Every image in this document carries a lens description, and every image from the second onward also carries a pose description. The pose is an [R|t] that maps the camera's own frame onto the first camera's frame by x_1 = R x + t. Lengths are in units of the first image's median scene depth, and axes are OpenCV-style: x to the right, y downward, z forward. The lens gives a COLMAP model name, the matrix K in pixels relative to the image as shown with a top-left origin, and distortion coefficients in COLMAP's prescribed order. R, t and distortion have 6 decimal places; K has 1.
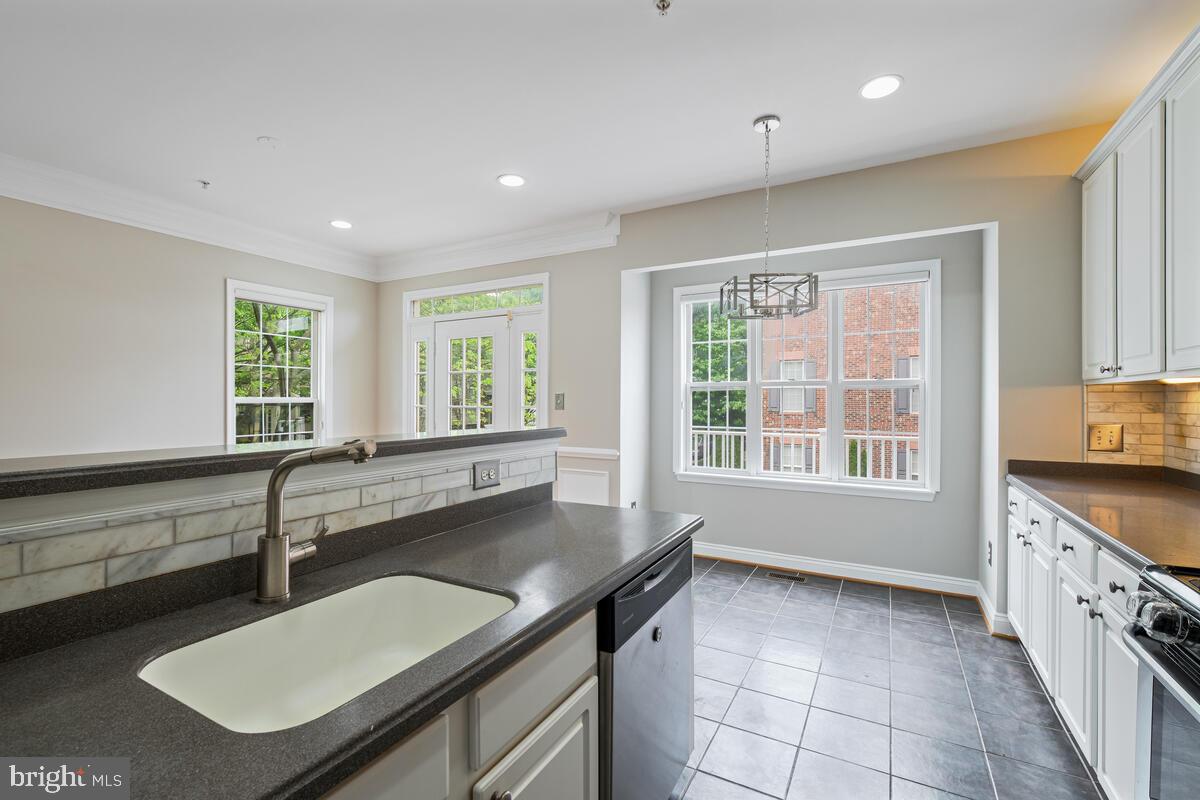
lens RADIAL K [[524.3, 0, 600.0], [0, 524.3, 400.0], [0, 0, 1]] dist [0.007769, 0.000049]
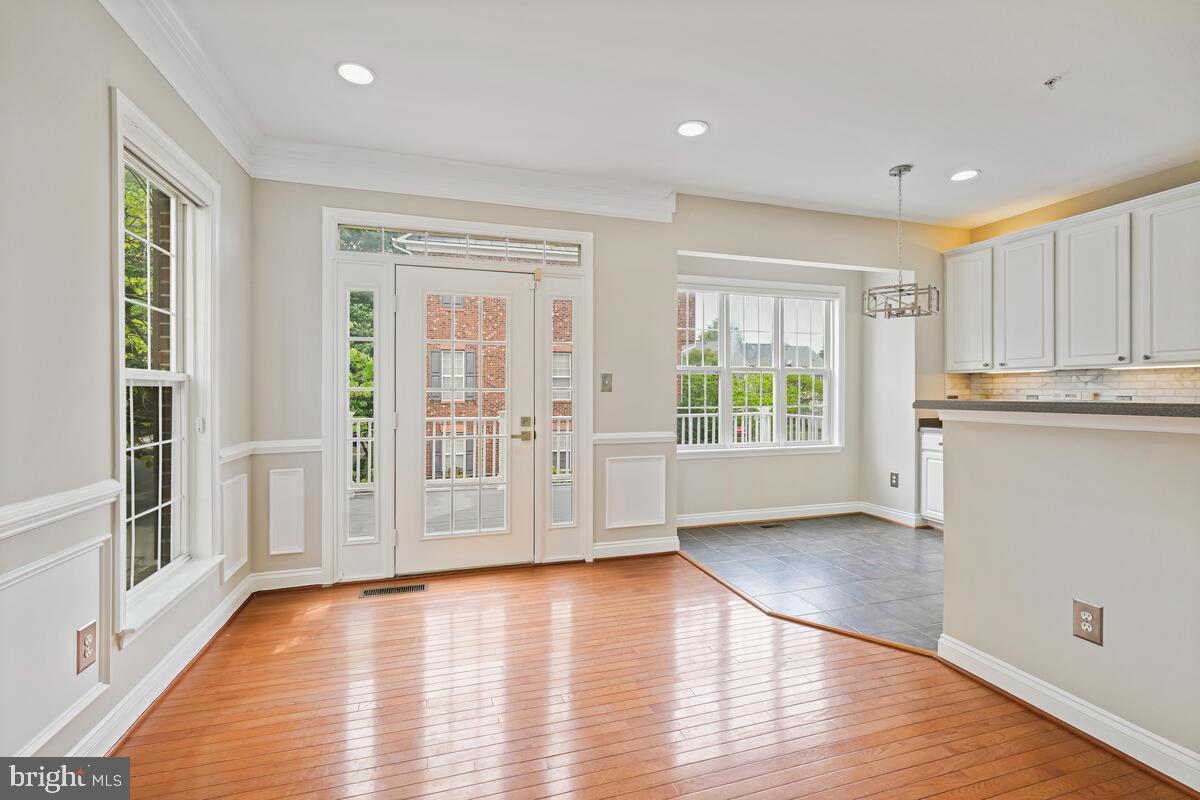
lens RADIAL K [[526.0, 0, 601.8], [0, 526.0, 391.3], [0, 0, 1]] dist [-0.000415, -0.000035]
pose [[0.683821, -0.004293, 0.729637, -0.717312], [0.002681, 0.999991, 0.003371, 0.013392], [-0.729645, -0.000349, 0.683826, 0.401366]]
